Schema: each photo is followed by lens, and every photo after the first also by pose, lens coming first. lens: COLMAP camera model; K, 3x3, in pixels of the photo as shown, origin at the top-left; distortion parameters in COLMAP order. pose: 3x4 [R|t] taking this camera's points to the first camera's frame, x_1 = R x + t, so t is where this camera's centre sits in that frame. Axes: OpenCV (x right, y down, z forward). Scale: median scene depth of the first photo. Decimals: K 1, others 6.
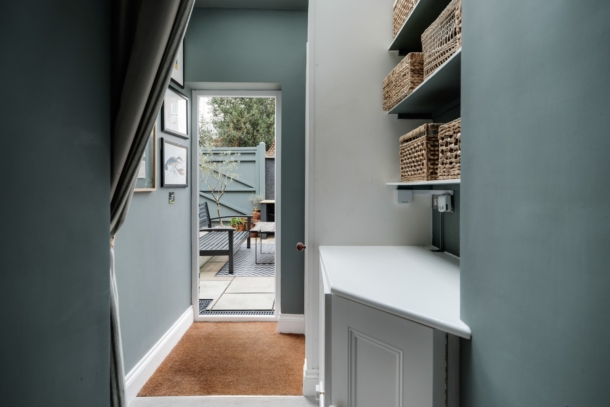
lens RADIAL K [[307.7, 0, 305.6], [0, 307.7, 200.1], [0, 0, 1]] dist [-0.000162, 0.000117]
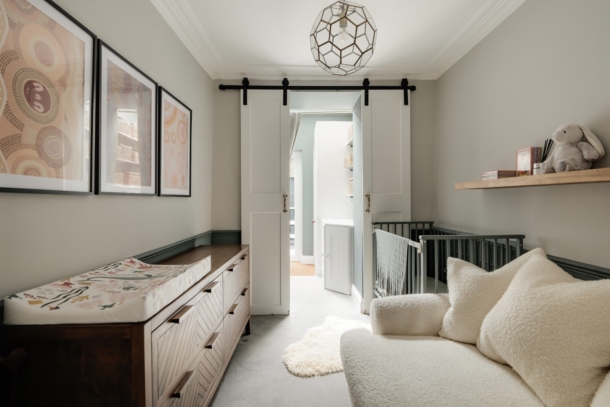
lens RADIAL K [[307.7, 0, 305.6], [0, 307.7, 200.1], [0, 0, 1]] dist [-0.000162, 0.000117]
pose [[0.999814, -0.008683, 0.017215, -0.107641], [0.009194, 0.999513, -0.029832, 0.049527], [-0.016948, 0.029985, 0.999407, -1.320490]]
